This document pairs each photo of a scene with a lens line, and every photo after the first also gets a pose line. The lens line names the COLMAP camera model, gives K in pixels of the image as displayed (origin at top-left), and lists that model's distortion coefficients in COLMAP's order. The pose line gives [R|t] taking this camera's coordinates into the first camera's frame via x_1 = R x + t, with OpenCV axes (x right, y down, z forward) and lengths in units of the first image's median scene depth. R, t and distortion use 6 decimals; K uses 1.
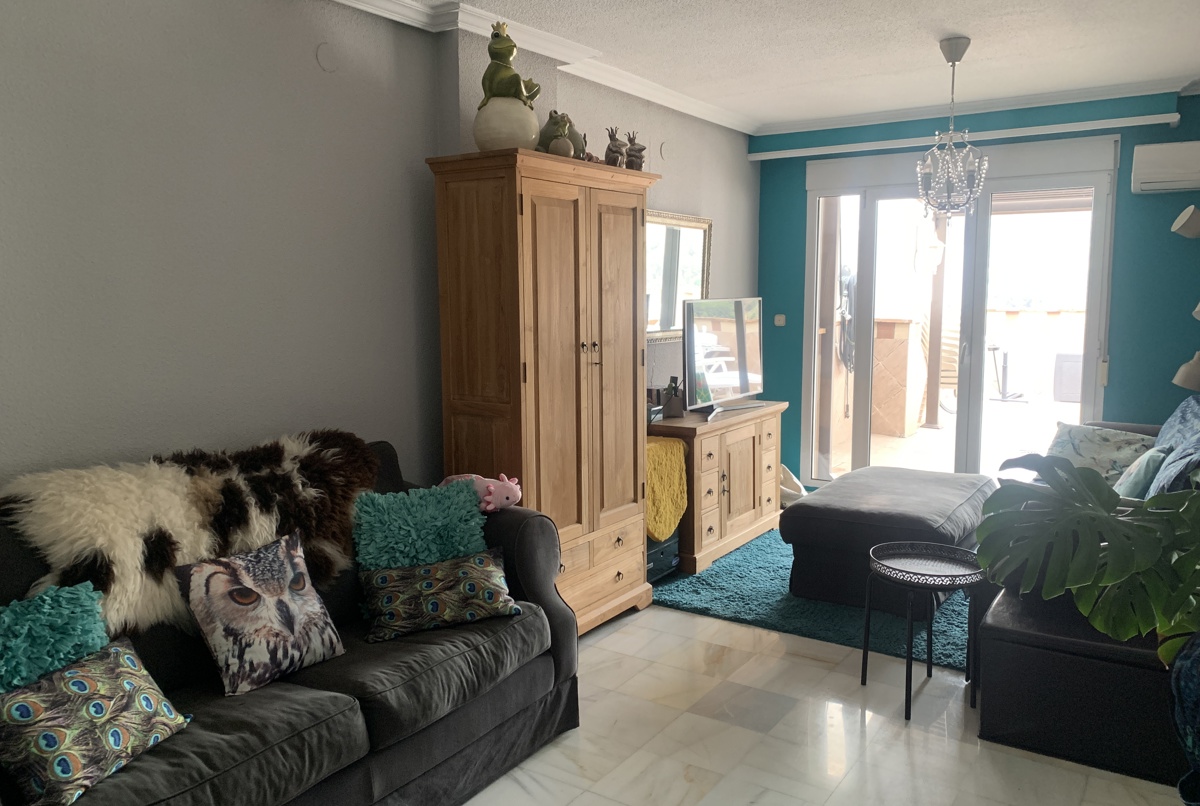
lens RADIAL K [[900.5, 0, 594.5], [0, 900.5, 392.1], [0, 0, 1]] dist [0.065627, -0.075921]
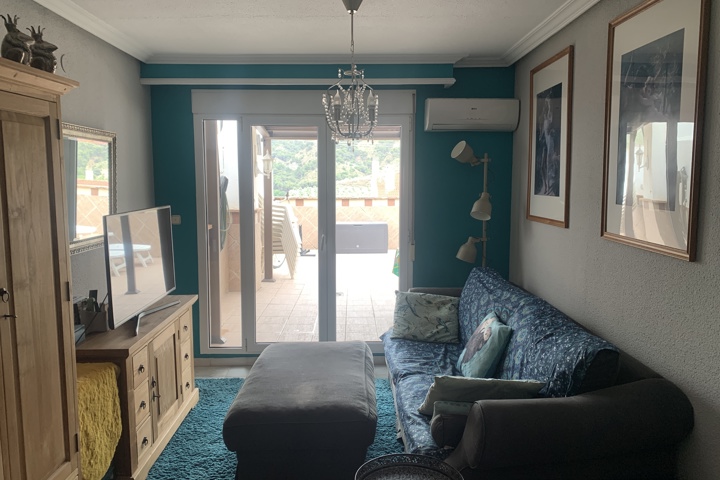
lens RADIAL K [[547.9, 0, 353.4], [0, 547.9, 232.1], [0, 0, 1]] dist [0.026887, -0.026014]
pose [[0.829233, -0.053667, 0.556321, -0.010403], [0.061880, 0.998075, 0.004046, -0.088642], [-0.555467, 0.031070, 0.830958, 0.453244]]
